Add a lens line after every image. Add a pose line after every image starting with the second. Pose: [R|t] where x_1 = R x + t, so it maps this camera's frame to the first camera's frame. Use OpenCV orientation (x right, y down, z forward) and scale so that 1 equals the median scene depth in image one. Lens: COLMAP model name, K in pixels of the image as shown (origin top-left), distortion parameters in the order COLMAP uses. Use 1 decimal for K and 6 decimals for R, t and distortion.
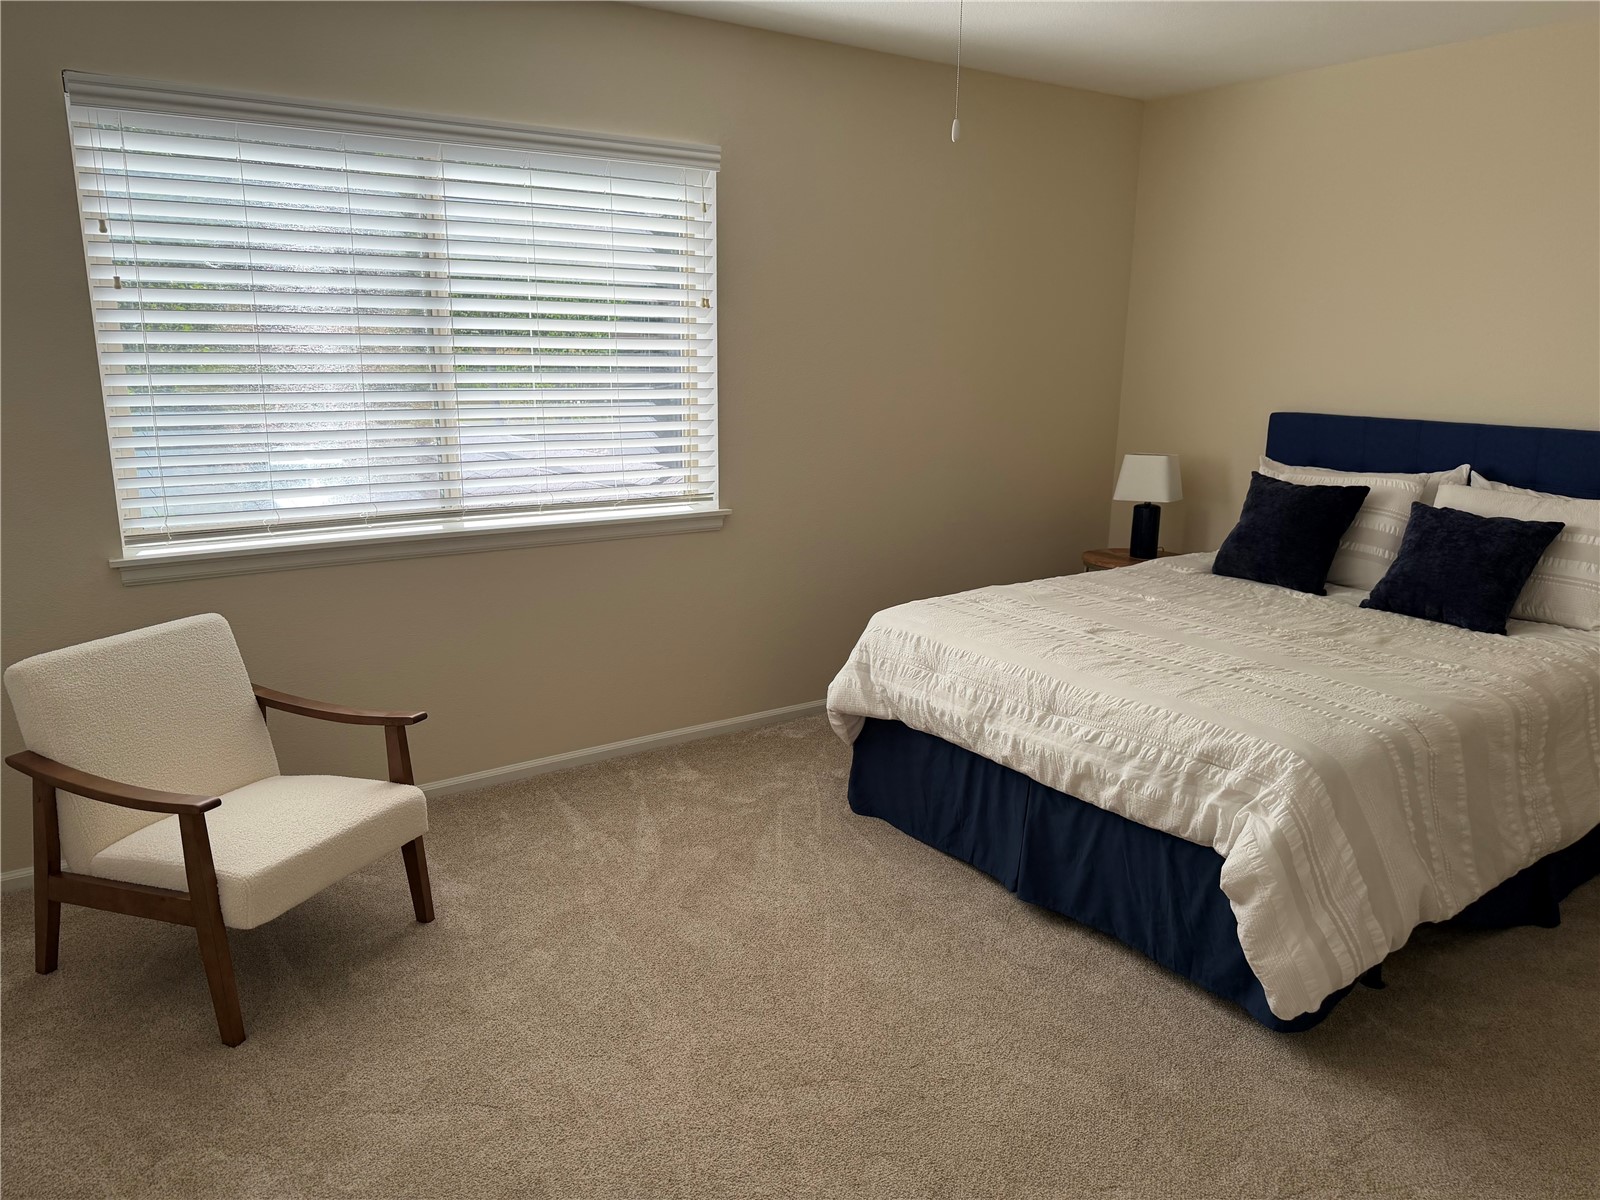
lens RADIAL K [[1126.3, 0, 800.0], [0, 1126.3, 600.0], [0, 0, 1]] dist [0.116957, -0.115601]
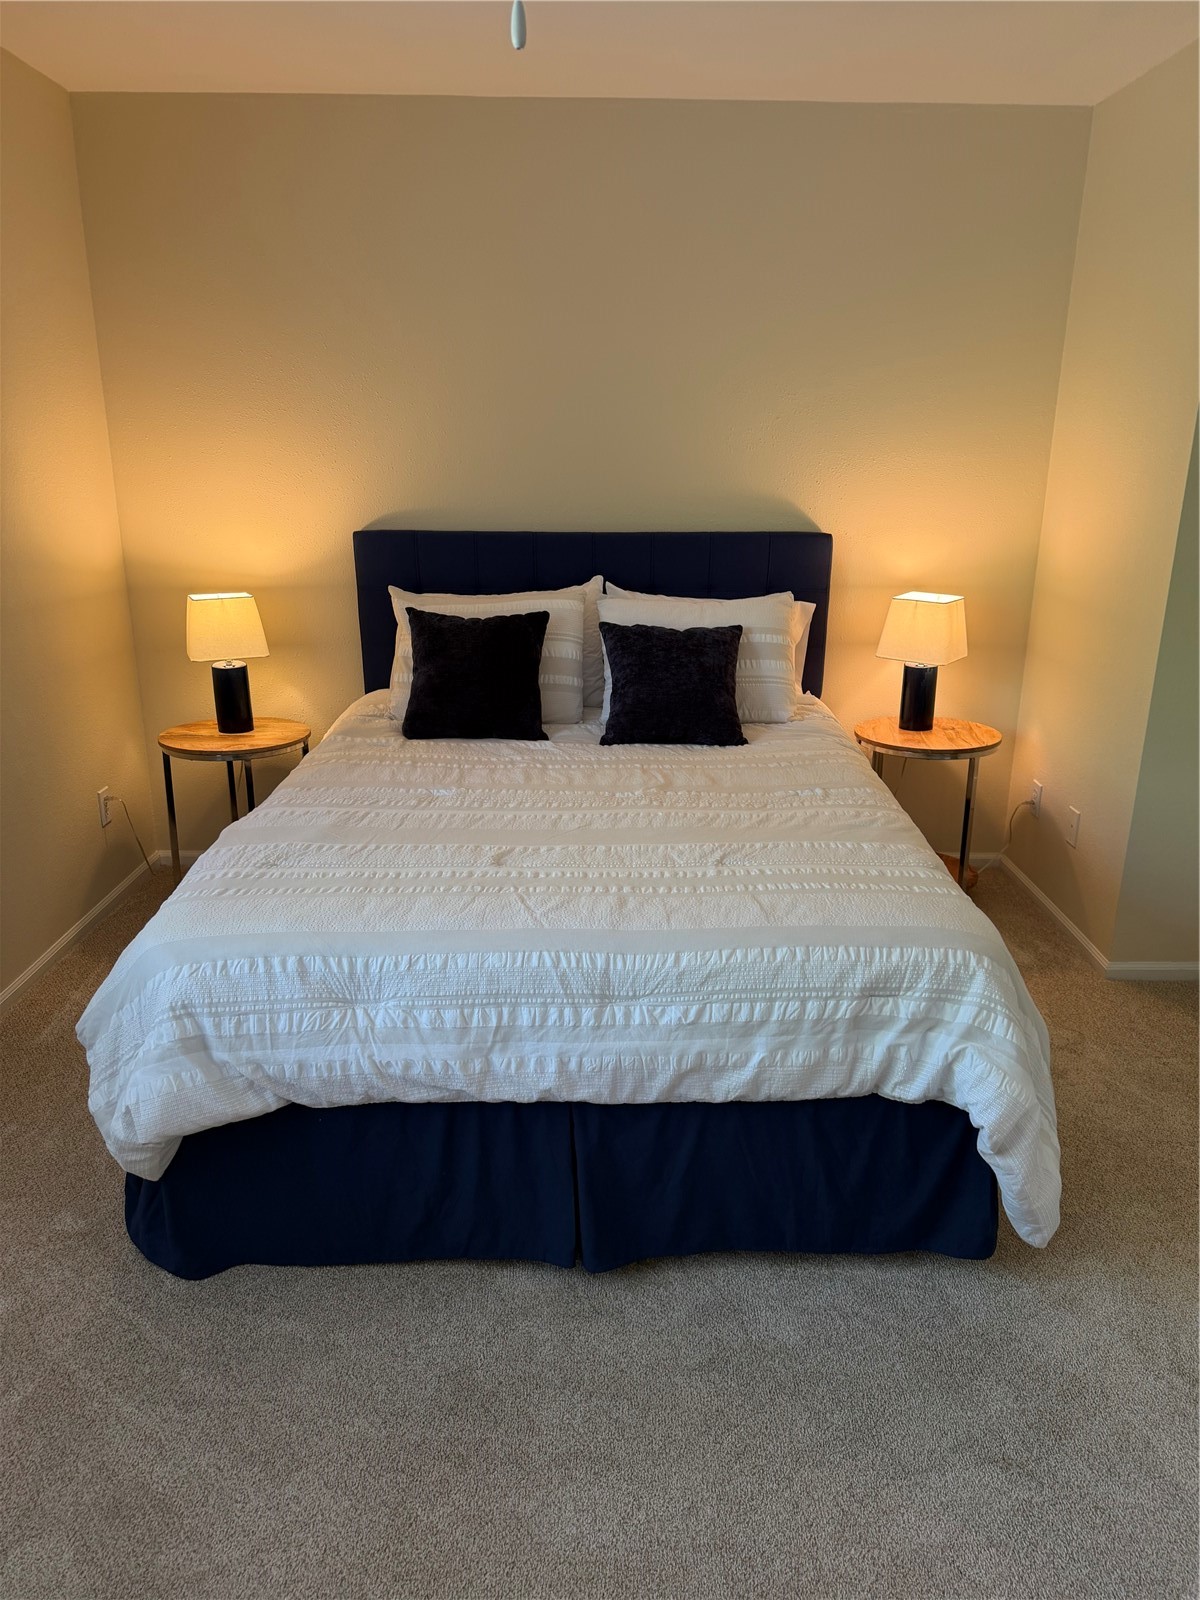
lens RADIAL K [[1126.3, 0, 603.0], [0, 1126.3, 825.1], [0, 0, 1]] dist [0.116957, -0.115601]
pose [[0.572211, -0.269943, 0.774406, -0.280572], [0.186588, 0.962363, 0.197591, -0.139758], [-0.798598, 0.031431, 0.601043, 0.596793]]
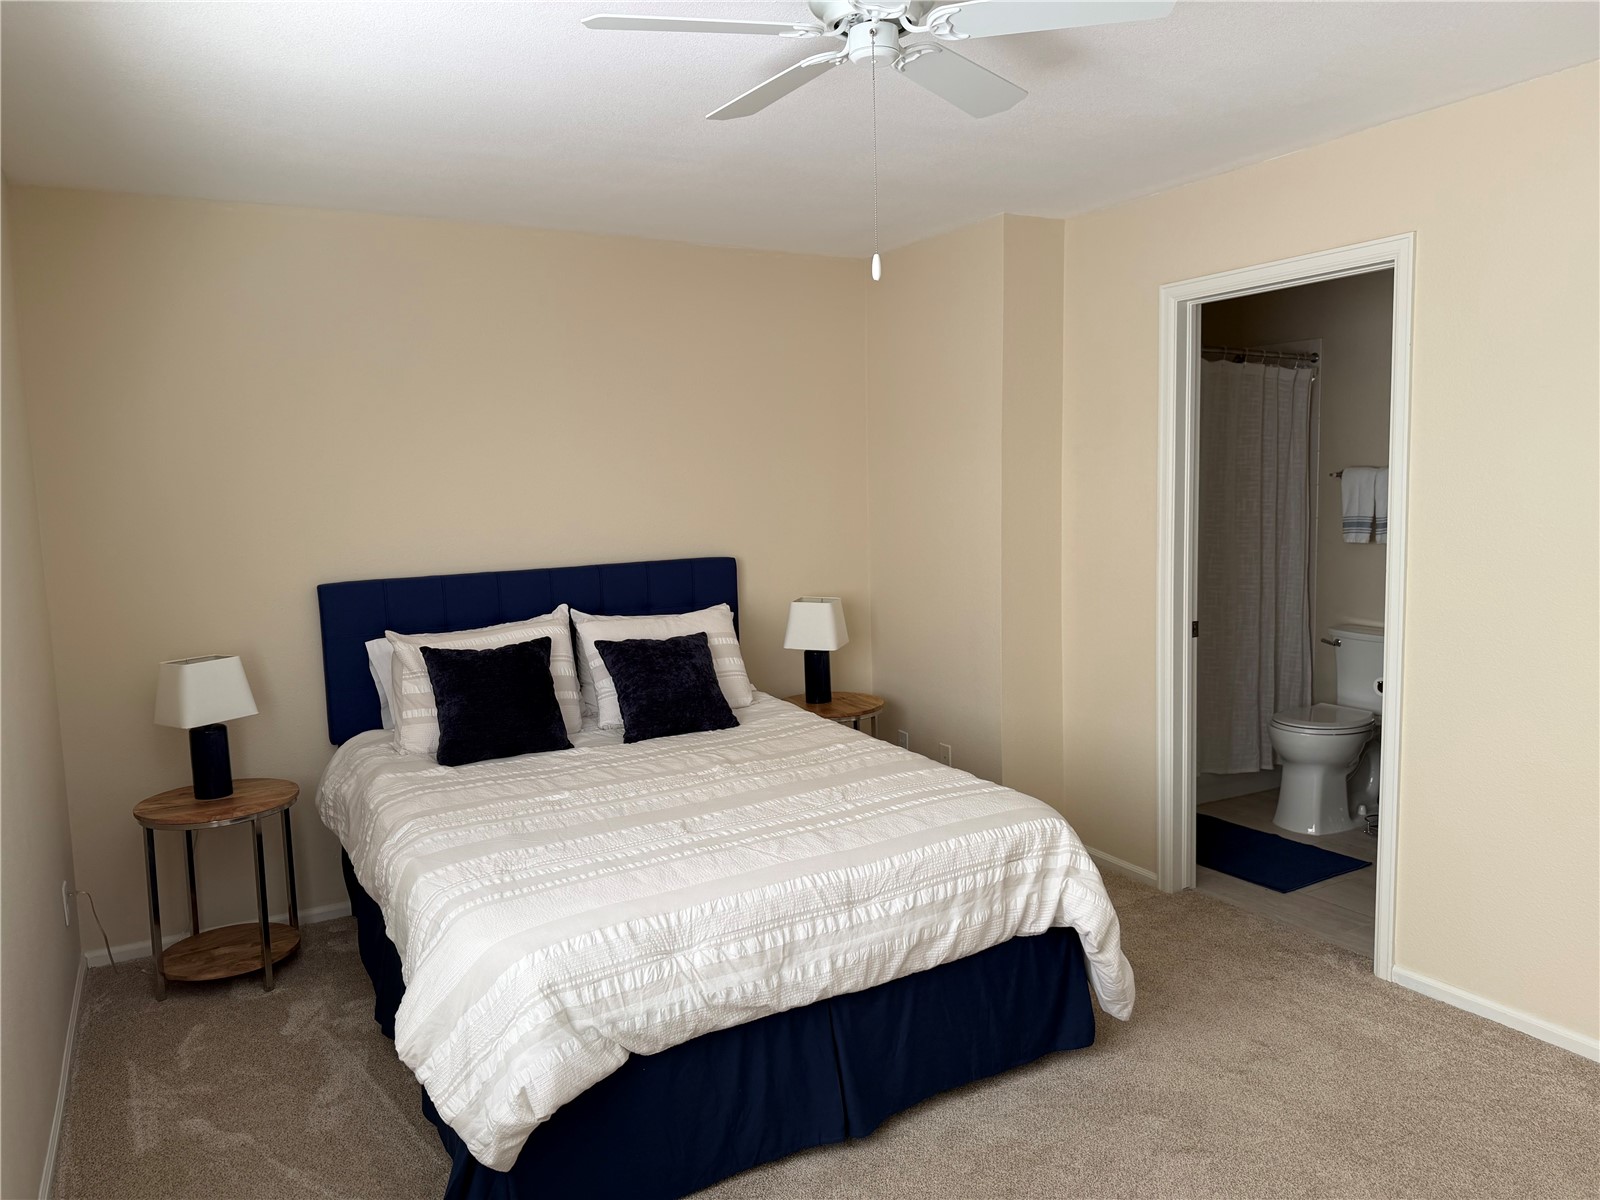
lens RADIAL K [[1133.5, 0, 800.2], [0, 1133.5, 579.6], [0, 0, 1]] dist [0.081540, -0.115499]
pose [[0.103339, -0.112598, 0.988252, -0.645210], [0.254374, 0.963522, 0.083181, -0.235790], [-0.961569, 0.242790, 0.128211, 0.871606]]
